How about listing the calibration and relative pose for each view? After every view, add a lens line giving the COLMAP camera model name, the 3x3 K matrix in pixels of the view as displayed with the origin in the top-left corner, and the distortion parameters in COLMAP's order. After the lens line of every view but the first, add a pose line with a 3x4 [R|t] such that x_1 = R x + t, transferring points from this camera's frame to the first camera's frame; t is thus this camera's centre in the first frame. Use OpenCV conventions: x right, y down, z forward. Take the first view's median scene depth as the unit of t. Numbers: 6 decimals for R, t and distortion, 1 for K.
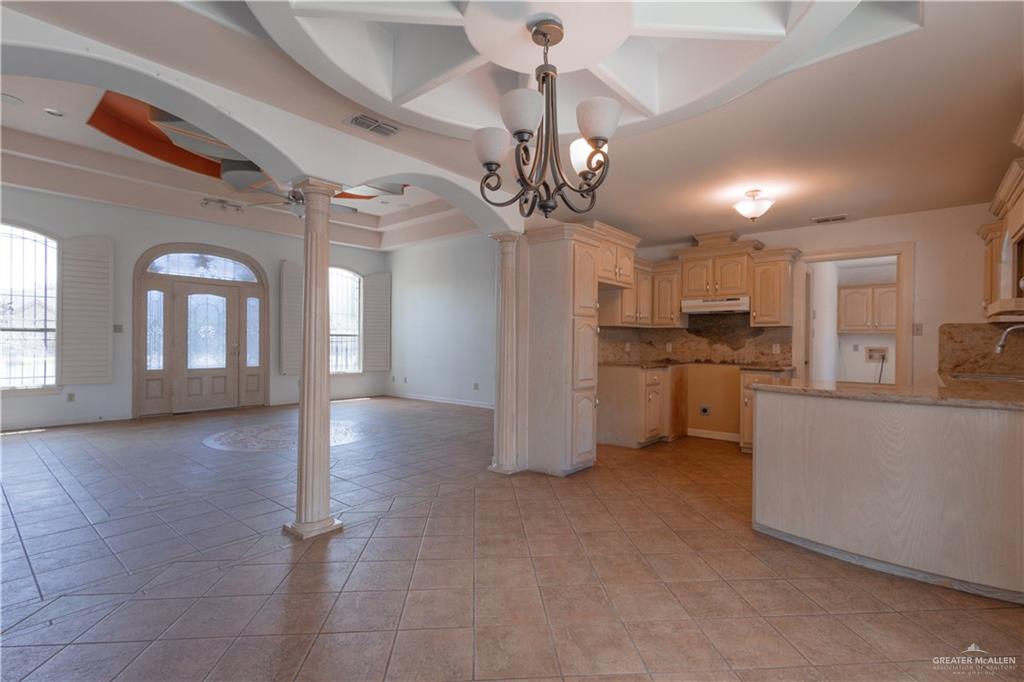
lens RADIAL K [[479.3, 0, 512.0], [0, 479.3, 341.0], [0, 0, 1]] dist [-0.011346, -0.000811]
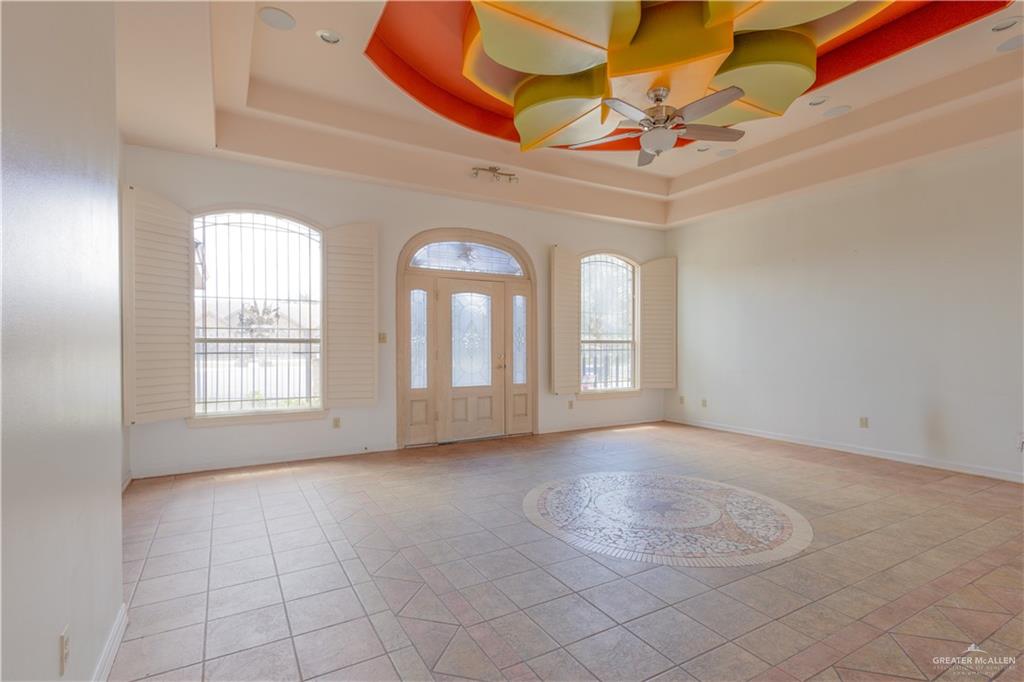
lens RADIAL K [[479.3, 0, 512.0], [0, 479.3, 341.0], [0, 0, 1]] dist [-0.011346, -0.000811]
pose [[0.944393, -0.010047, -0.328666, -0.323025], [0.008956, 0.999948, -0.004832, -0.013286], [0.328698, 0.001620, 0.944434, 0.279305]]
